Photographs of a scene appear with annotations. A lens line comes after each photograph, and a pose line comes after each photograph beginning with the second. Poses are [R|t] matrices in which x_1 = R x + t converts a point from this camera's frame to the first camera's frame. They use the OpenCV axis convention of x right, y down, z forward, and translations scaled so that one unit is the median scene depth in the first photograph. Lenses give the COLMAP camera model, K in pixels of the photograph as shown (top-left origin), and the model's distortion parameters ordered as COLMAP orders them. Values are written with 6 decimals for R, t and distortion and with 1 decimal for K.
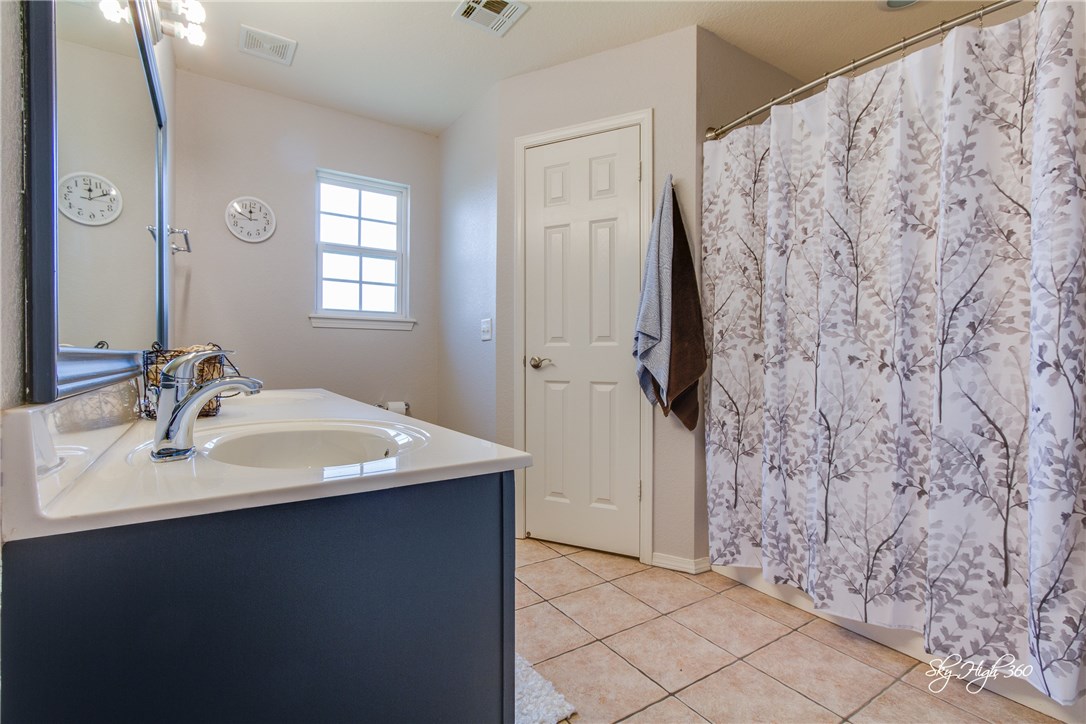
lens RADIAL K [[497.5, 0, 533.8], [0, 497.5, 364.2], [0, 0, 1]] dist [-0.003503, 0.001897]
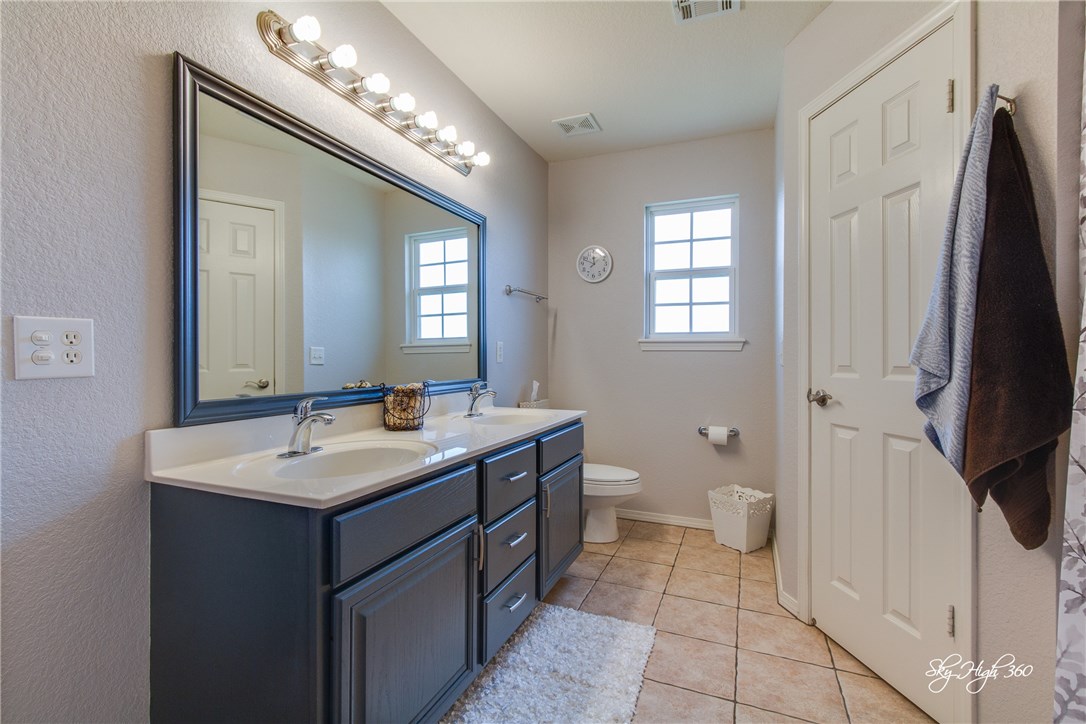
lens RADIAL K [[497.5, 0, 533.8], [0, 497.5, 364.2], [0, 0, 1]] dist [-0.003503, 0.001897]
pose [[0.561492, 0.009501, -0.827428, 0.318545], [-0.014930, 0.999888, 0.001350, -0.040980], [0.827348, 0.011596, 0.561571, 0.178746]]
